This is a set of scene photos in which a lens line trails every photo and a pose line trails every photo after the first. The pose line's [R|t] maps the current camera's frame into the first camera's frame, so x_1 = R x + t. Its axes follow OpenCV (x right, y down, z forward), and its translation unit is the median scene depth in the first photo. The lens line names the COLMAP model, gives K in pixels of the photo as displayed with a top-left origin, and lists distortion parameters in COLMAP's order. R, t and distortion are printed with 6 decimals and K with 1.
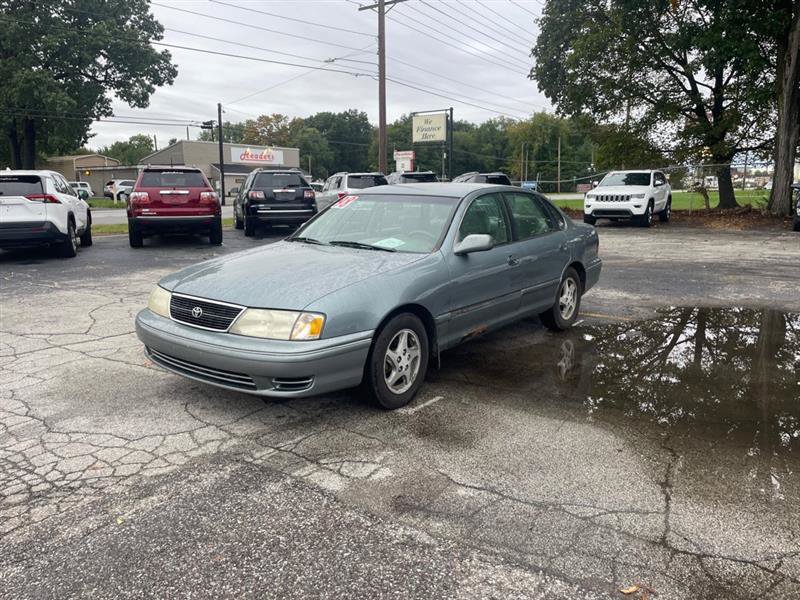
lens RADIAL K [[608.3, 0, 401.6], [0, 608.3, 293.1], [0, 0, 1]] dist [0.081914, -0.108242]
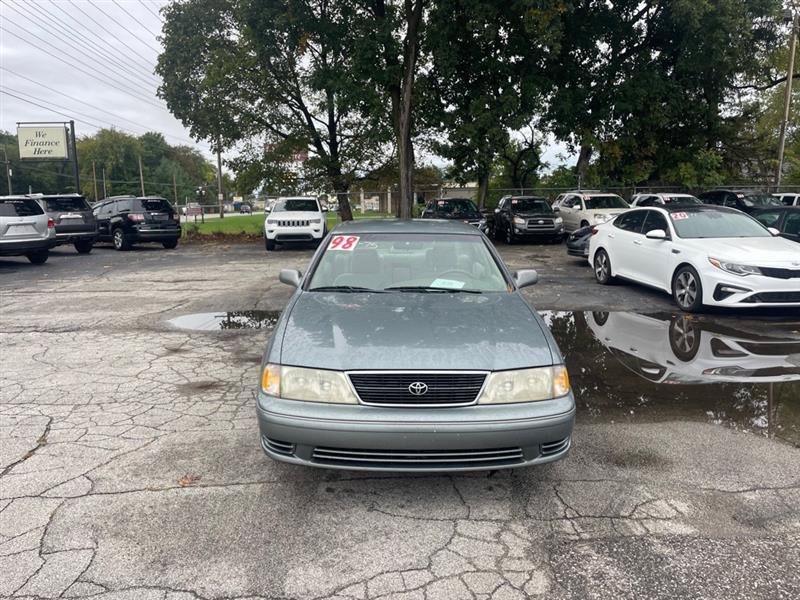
lens RADIAL K [[608.3, 0, 396.0], [0, 608.3, 289.4], [0, 0, 1]] dist [0.081914, -0.108242]
pose [[0.782454, -0.087736, 0.616497, -0.795962], [0.111909, 0.993718, -0.000613, -0.097225], [-0.612571, 0.069471, 0.787357, 0.341592]]
